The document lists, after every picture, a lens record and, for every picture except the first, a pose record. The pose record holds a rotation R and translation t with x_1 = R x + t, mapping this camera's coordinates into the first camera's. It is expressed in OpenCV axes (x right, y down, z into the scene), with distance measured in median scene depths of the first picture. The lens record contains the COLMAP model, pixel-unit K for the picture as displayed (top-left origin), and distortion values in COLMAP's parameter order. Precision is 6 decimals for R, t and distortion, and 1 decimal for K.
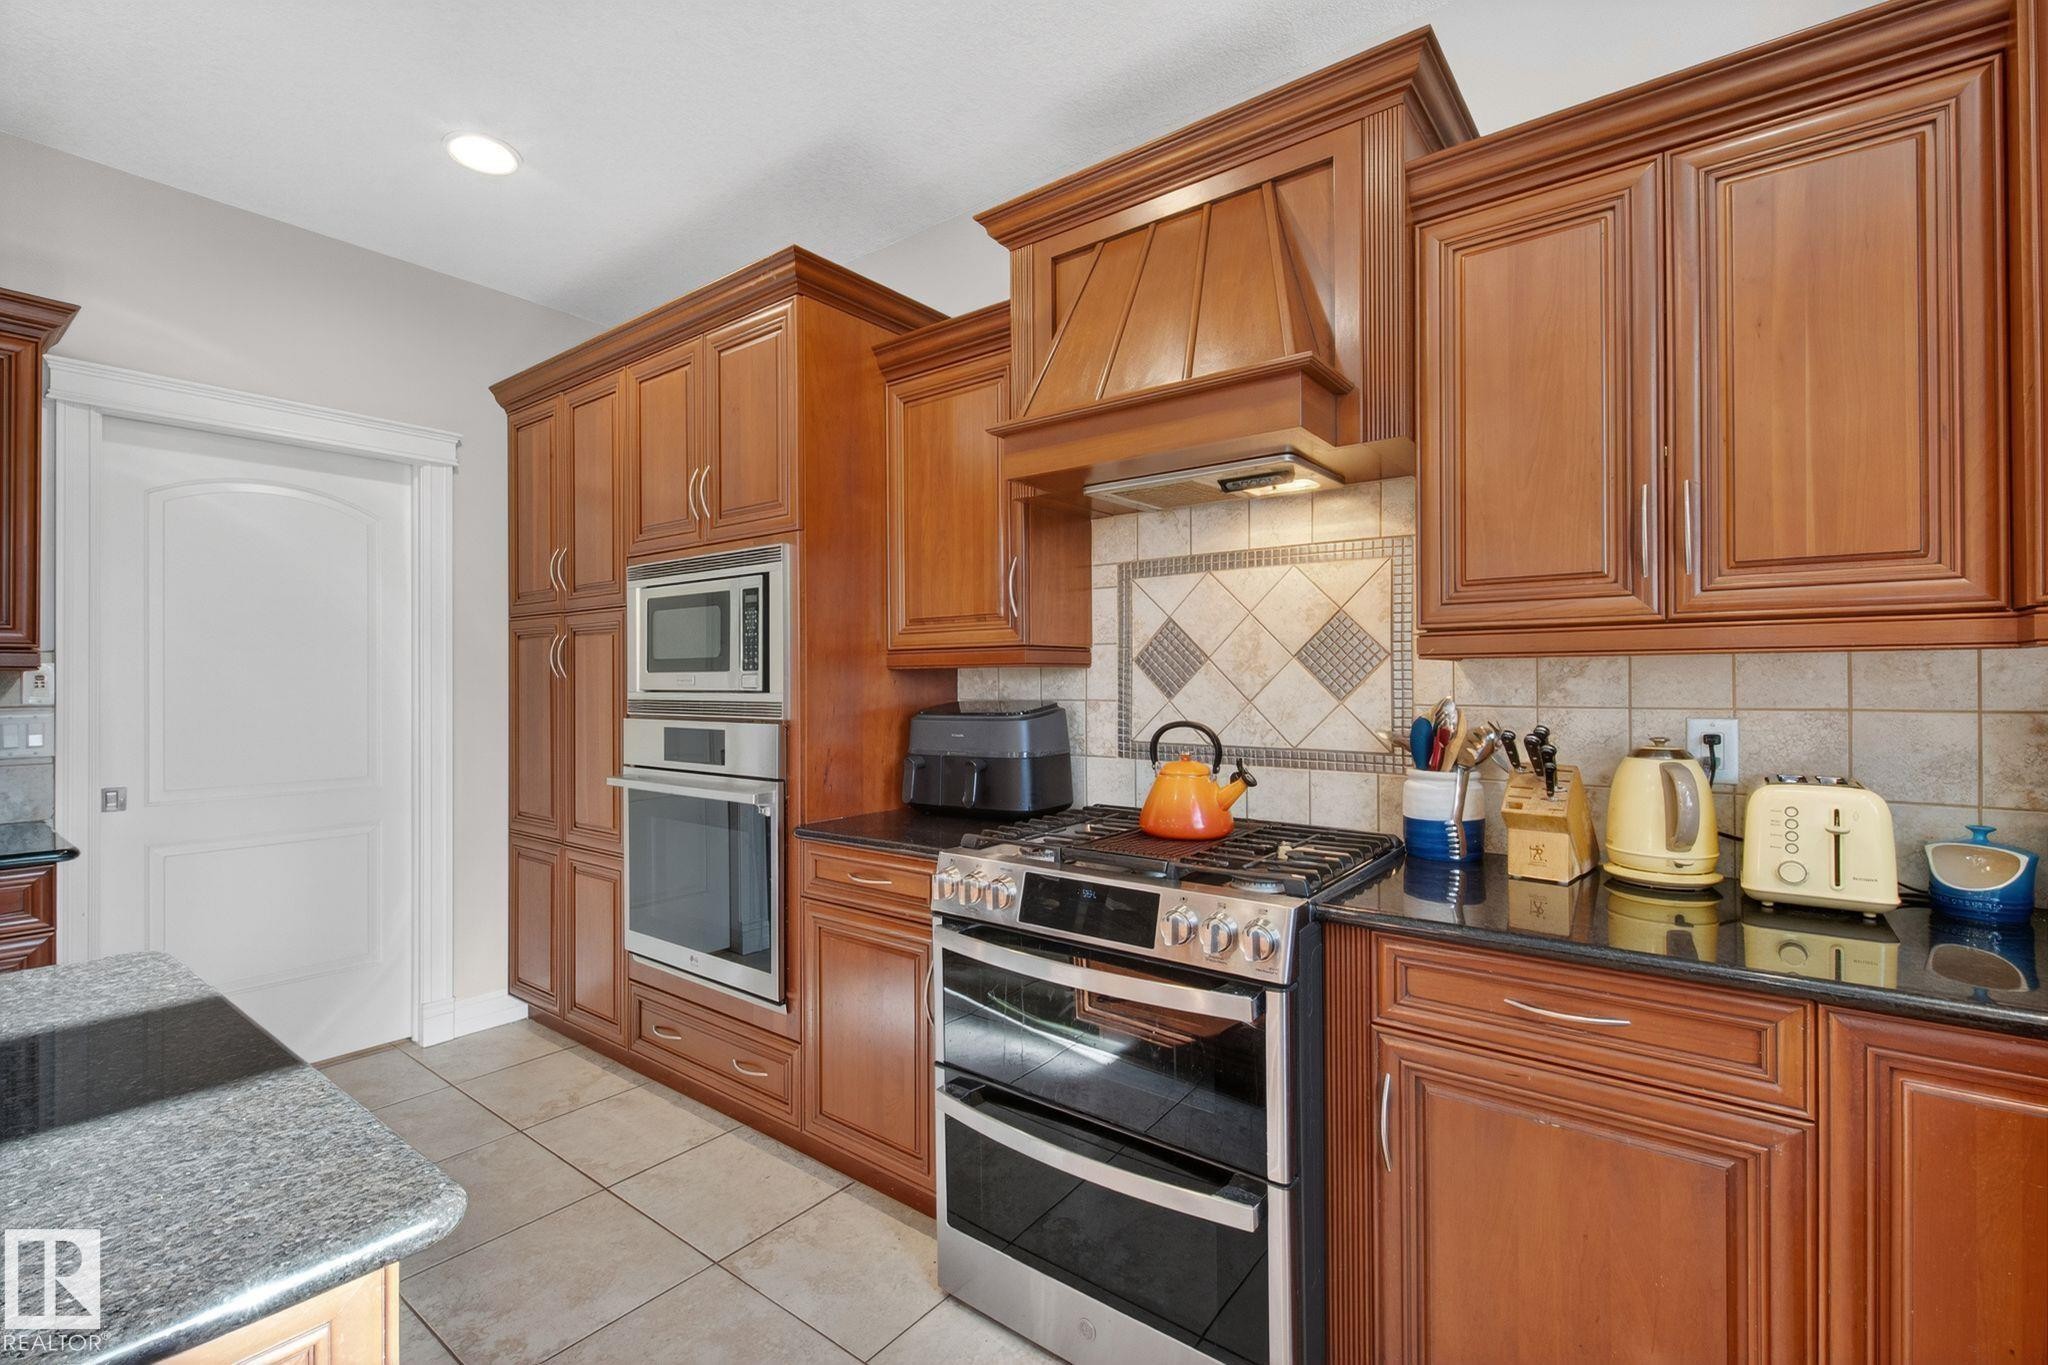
lens RADIAL K [[904.5, 0, 996.5], [0, 904.5, 676.6], [0, 0, 1]] dist [0.011783, -0.007959]
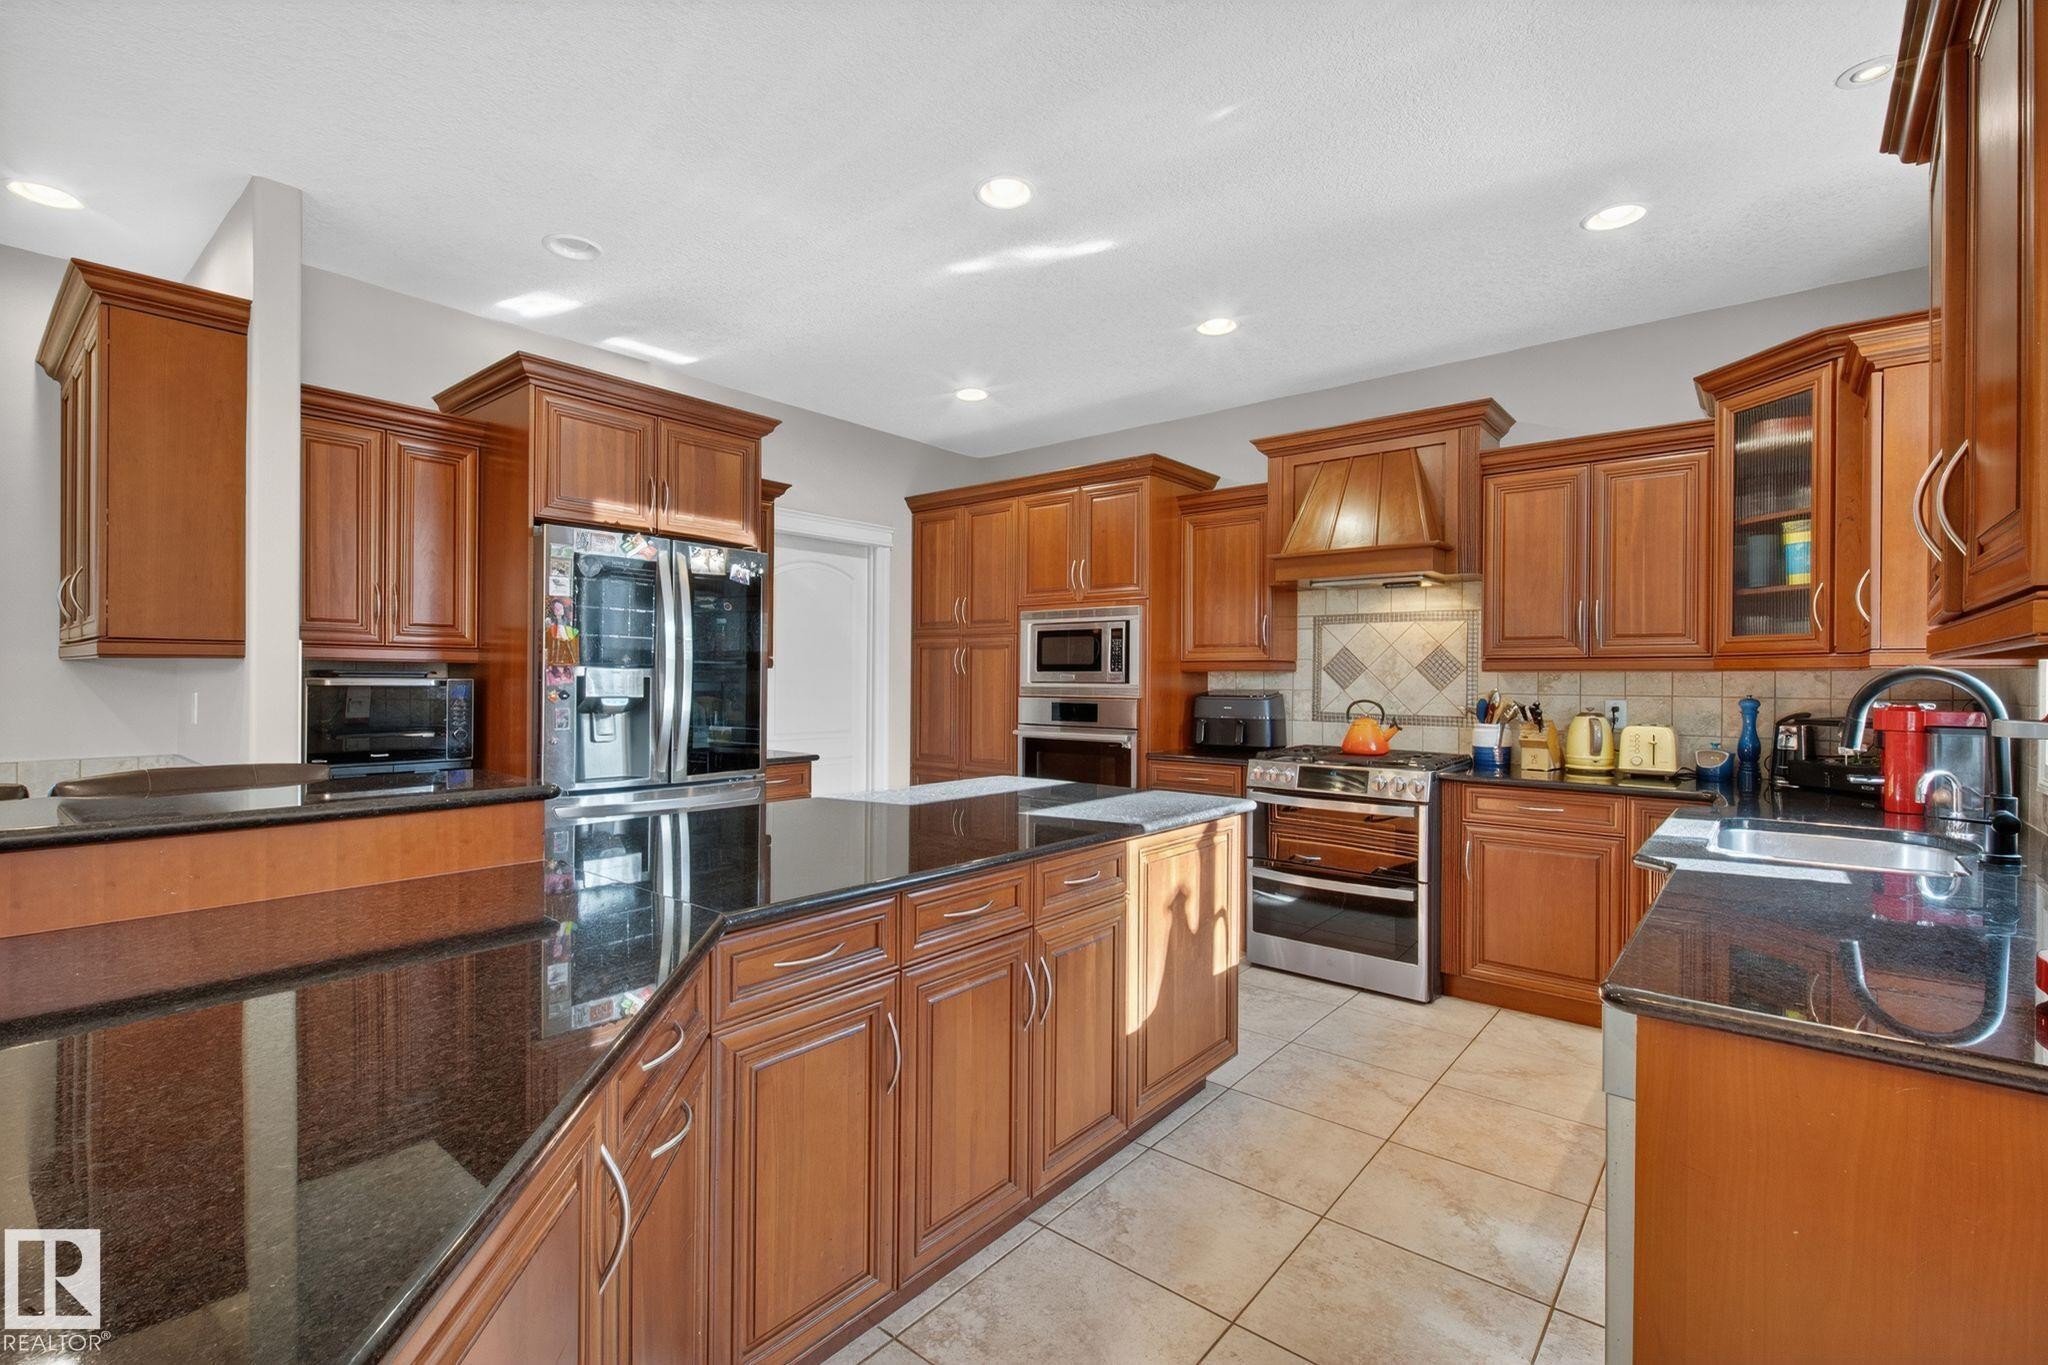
lens RADIAL K [[904.5, 0, 996.5], [0, 904.5, 676.6], [0, 0, 1]] dist [0.011783, -0.007959]
pose [[0.999241, 0.011692, -0.037152, -0.580219], [-0.011488, 0.999918, 0.005704, -0.005948], [0.037216, -0.005273, 0.999293, -1.145972]]
